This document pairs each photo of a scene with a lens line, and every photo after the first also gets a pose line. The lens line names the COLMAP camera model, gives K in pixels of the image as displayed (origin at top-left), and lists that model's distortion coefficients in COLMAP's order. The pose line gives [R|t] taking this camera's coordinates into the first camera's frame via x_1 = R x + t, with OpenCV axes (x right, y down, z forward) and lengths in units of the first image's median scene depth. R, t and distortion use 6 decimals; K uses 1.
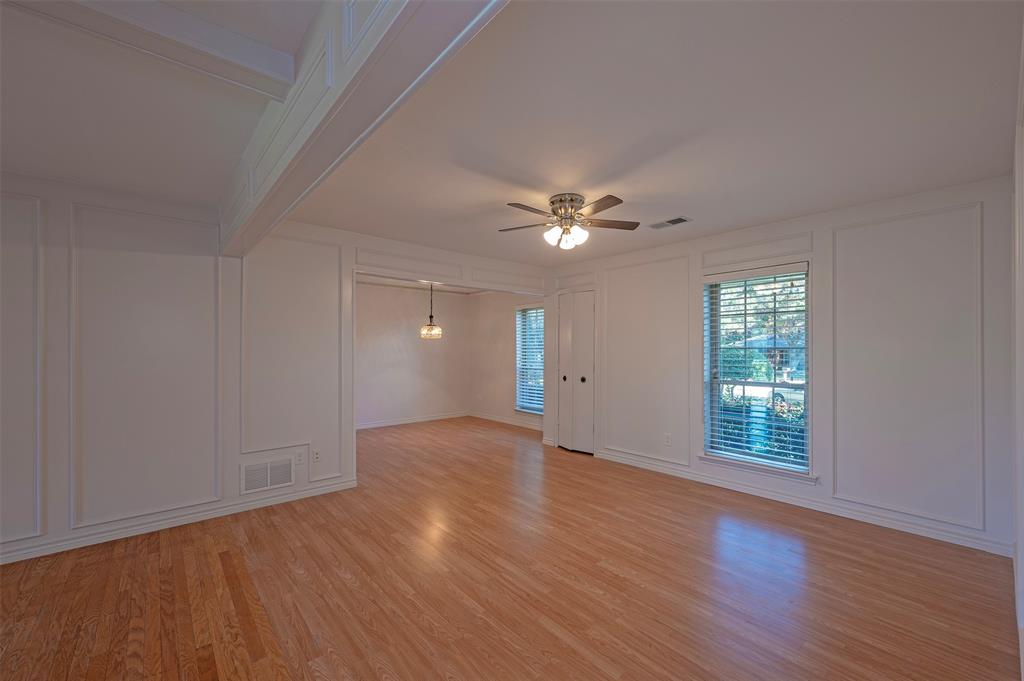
lens RADIAL K [[412.7, 0, 518.3], [0, 412.7, 347.4], [0, 0, 1]] dist [-0.000281, -0.000116]
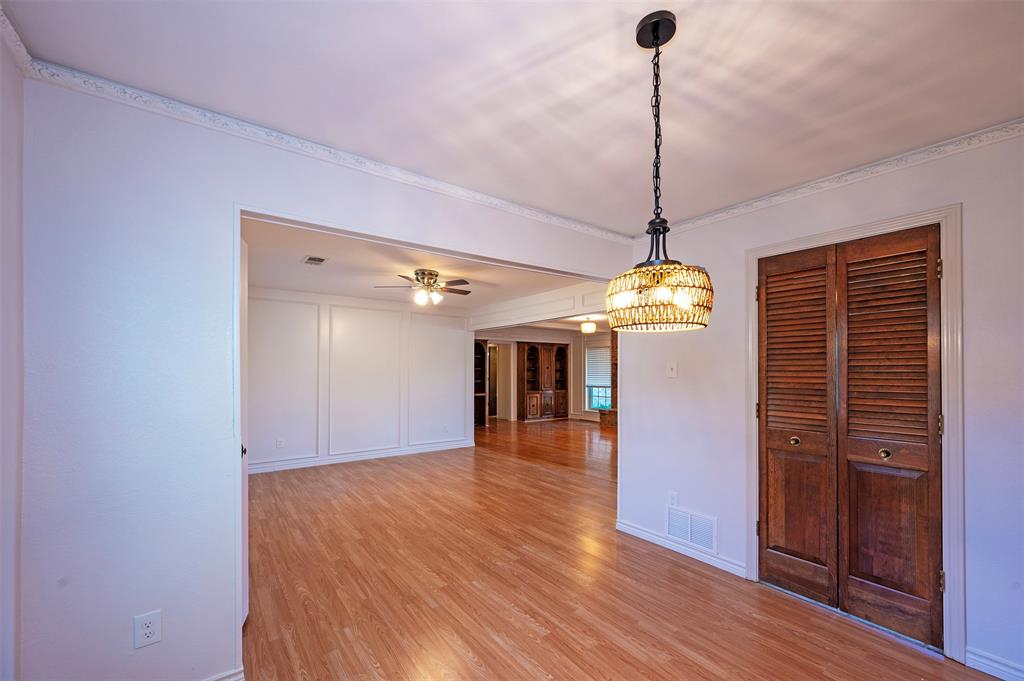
lens RADIAL K [[412.7, 0, 518.3], [0, 412.7, 347.4], [0, 0, 1]] dist [-0.000281, -0.000116]
pose [[-0.997595, 0.003359, 0.069235, -0.181487], [-0.000685, 0.998298, -0.058308, 0.000758], [-0.069313, -0.058215, -0.995895, 1.425538]]
